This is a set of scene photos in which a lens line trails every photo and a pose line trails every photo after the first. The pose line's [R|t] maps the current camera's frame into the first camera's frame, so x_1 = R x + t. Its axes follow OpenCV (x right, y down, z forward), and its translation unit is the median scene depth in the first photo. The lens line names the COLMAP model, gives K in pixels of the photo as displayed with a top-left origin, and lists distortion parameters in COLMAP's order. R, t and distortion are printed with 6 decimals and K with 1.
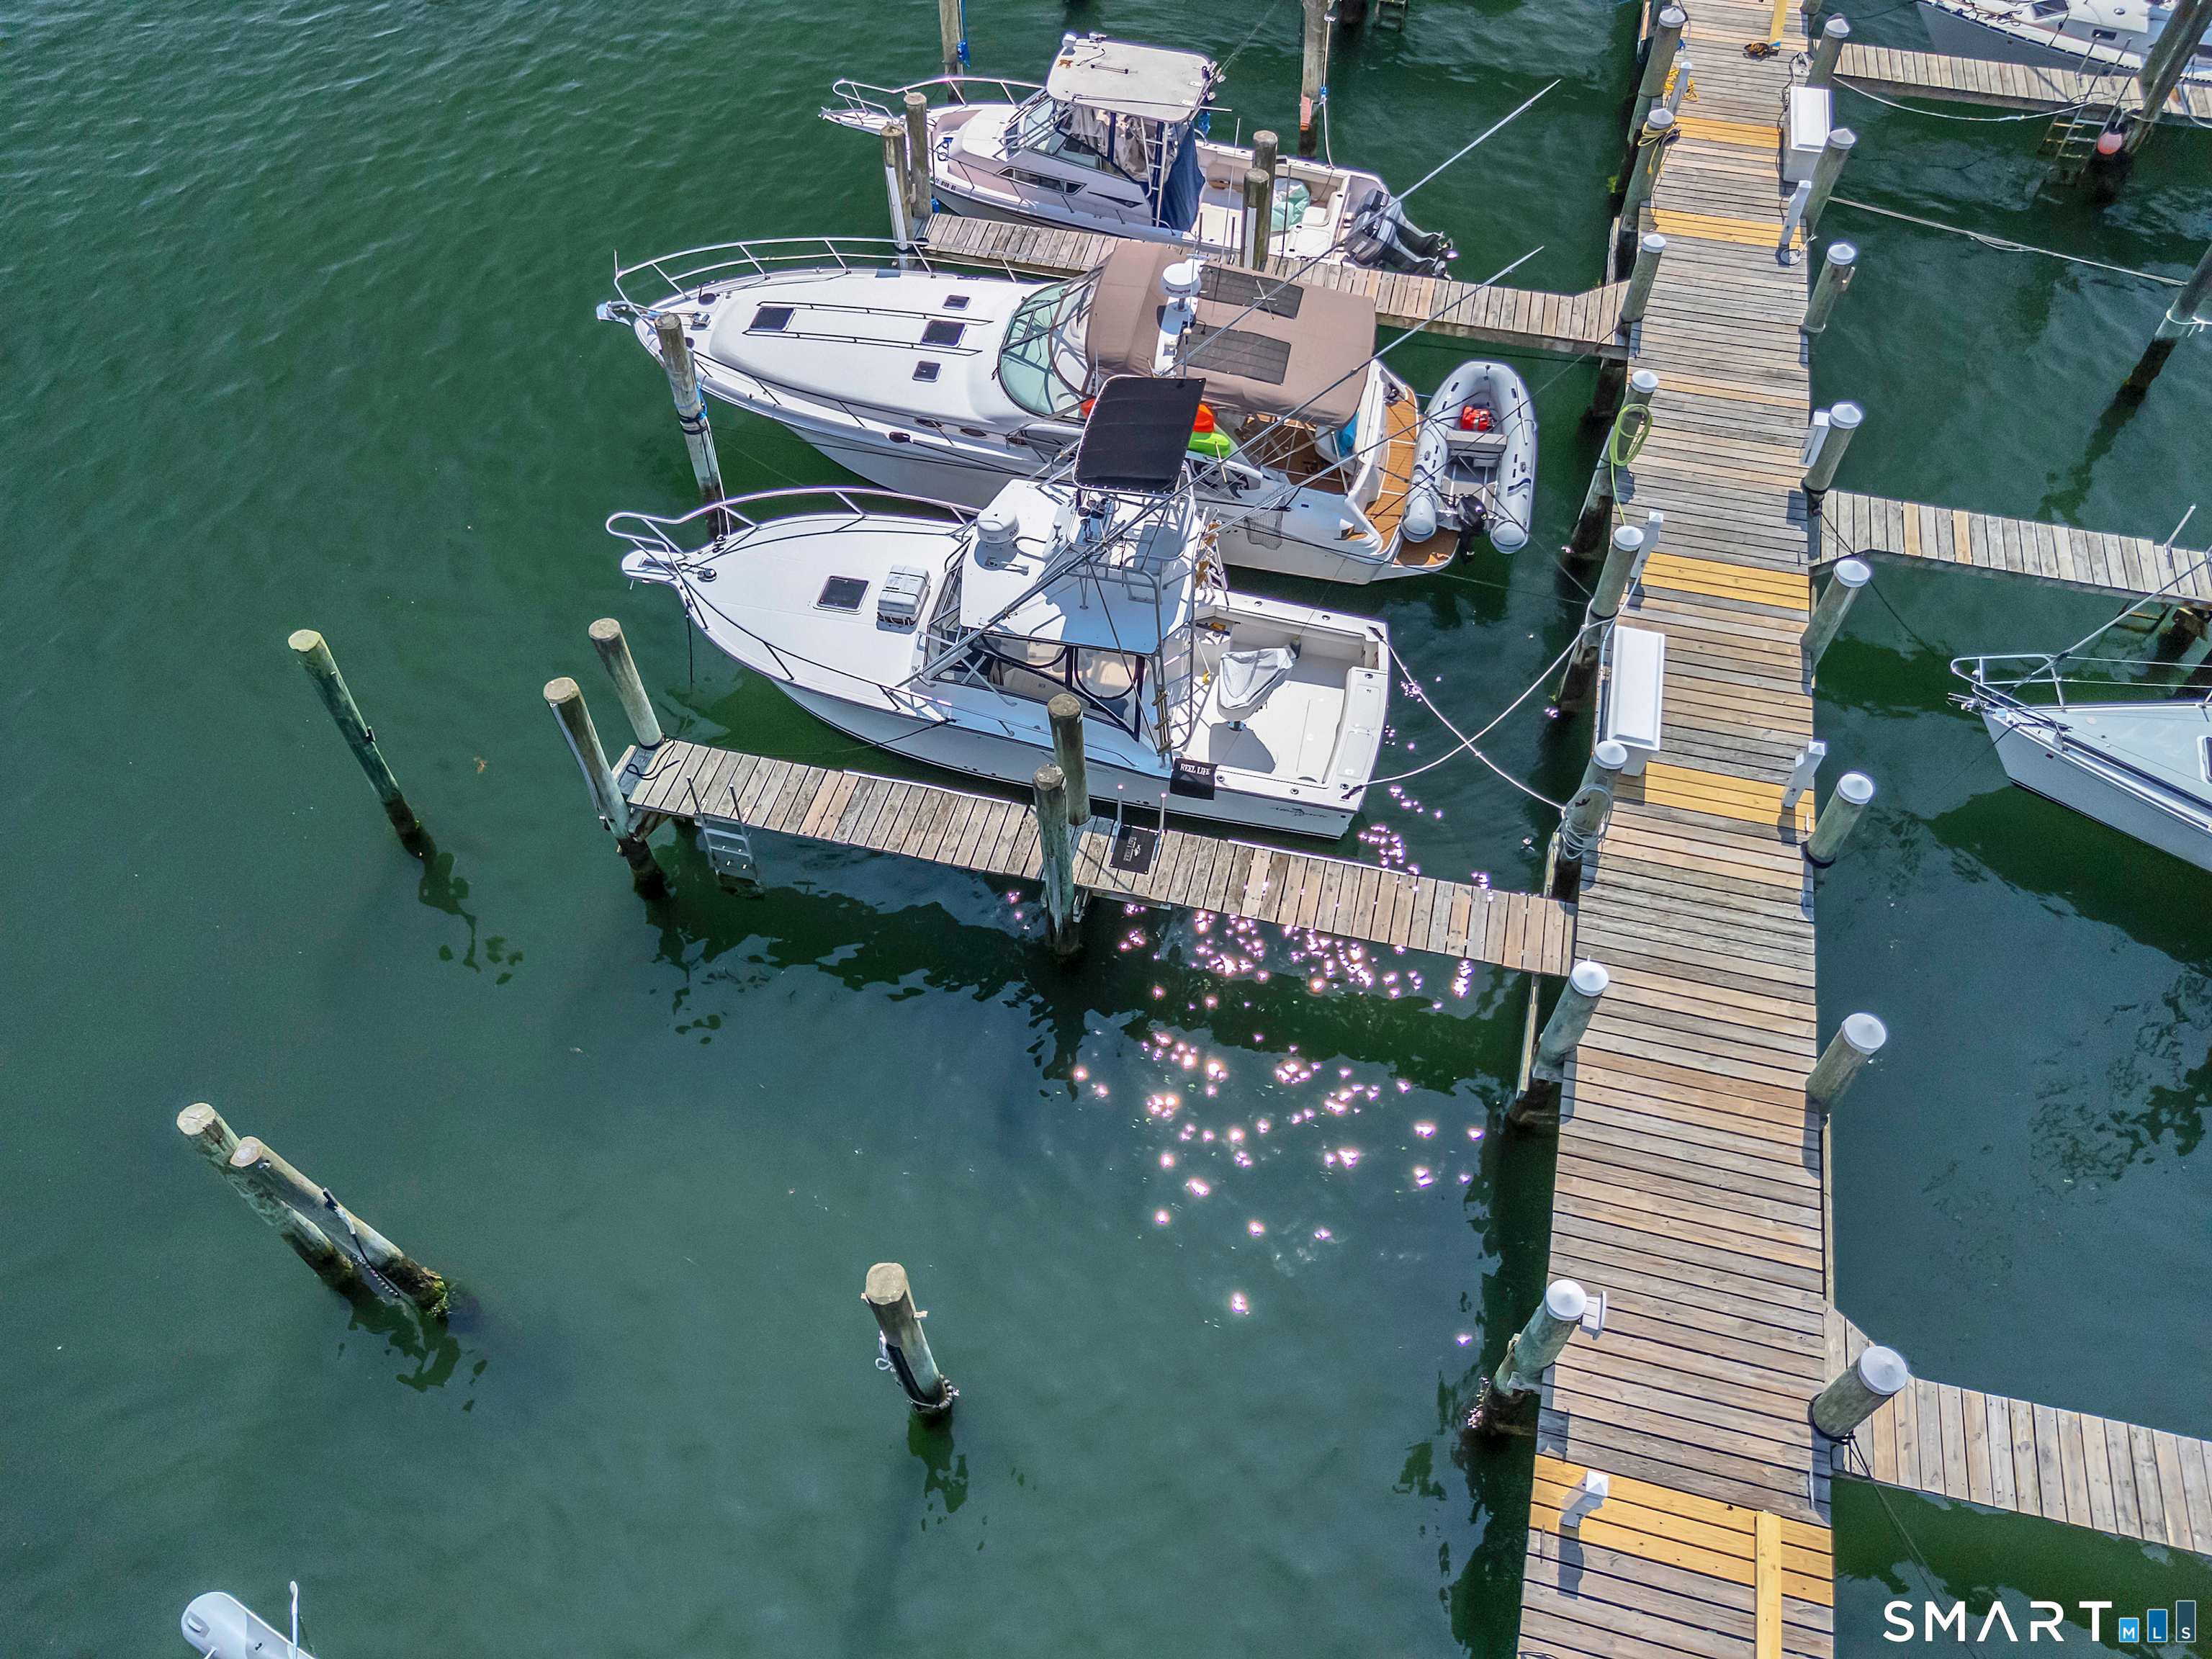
lens RADIAL K [[1536.1, 0, 1106.8], [0, 1536.1, 888.7], [0, 0, 1]] dist [0.007100, -0.024799]
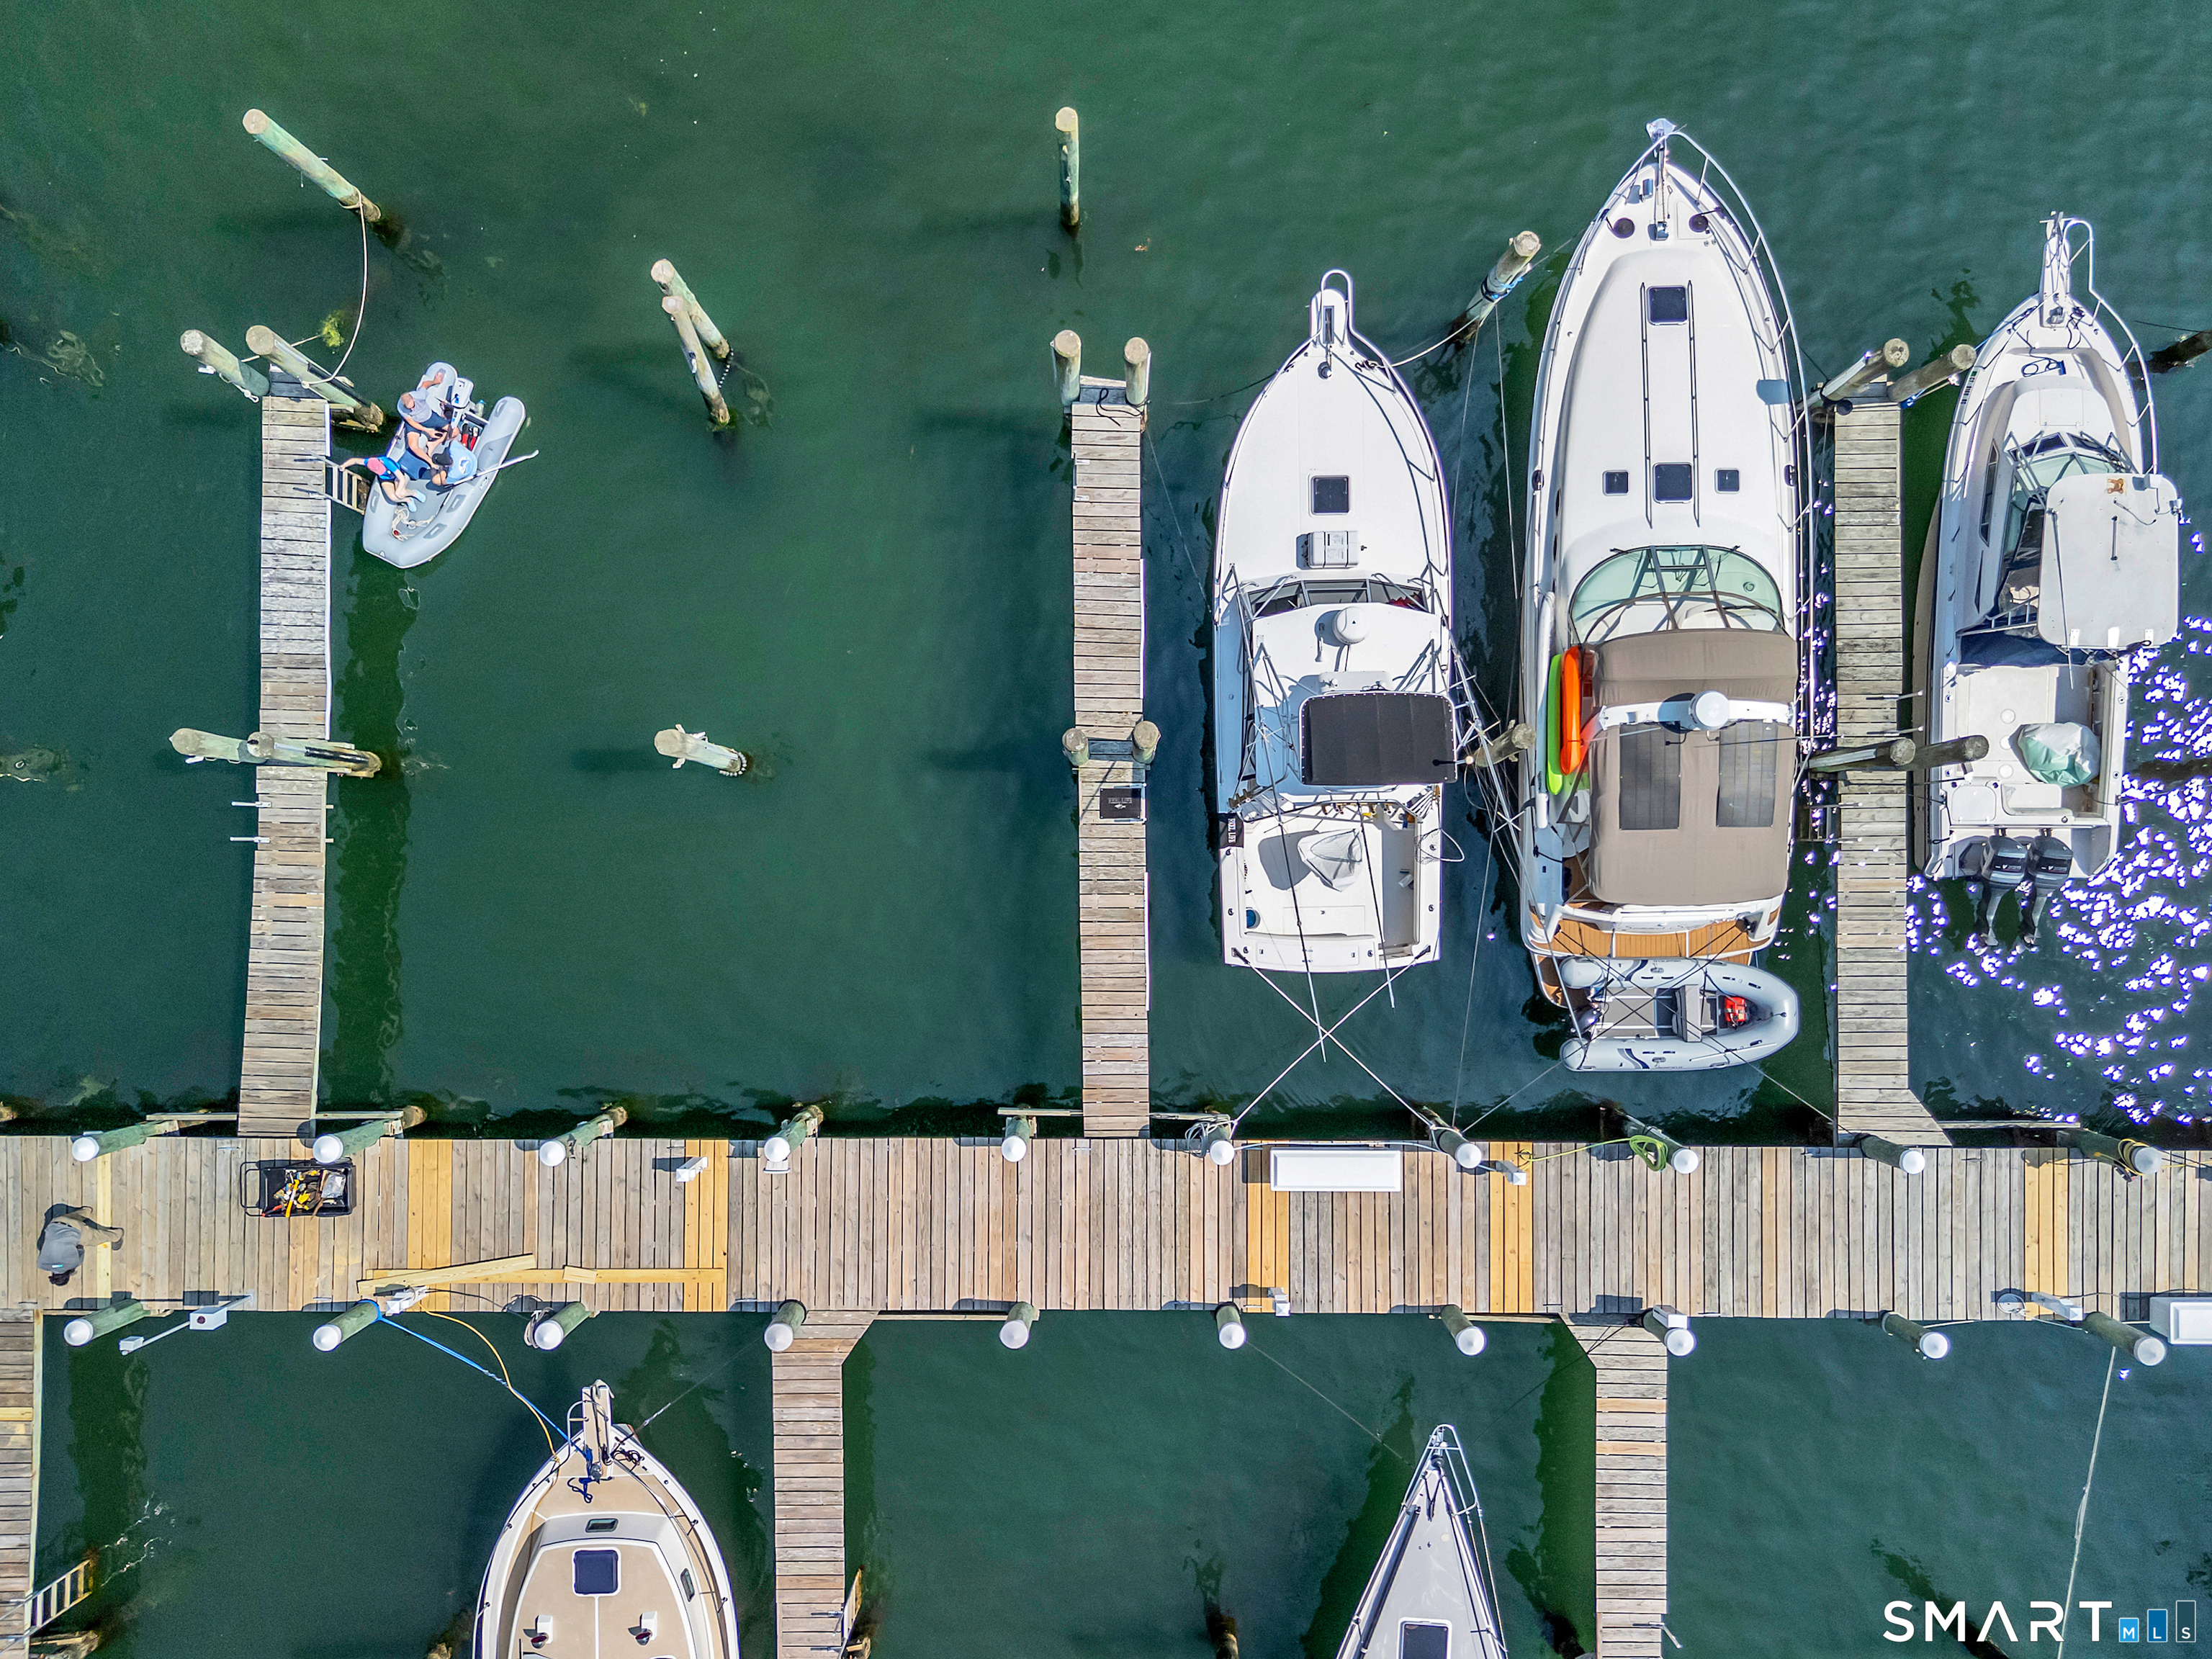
lens RADIAL K [[1536.1, 0, 1106.8], [0, 1536.1, 888.7], [0, 0, 1]] dist [0.007100, -0.024799]
pose [[0.230035, 0.973058, 0.015549, 0.057125], [-0.807005, 0.181801, 0.561864, -0.644053], [0.543899, -0.141796, 0.827084, -0.076991]]
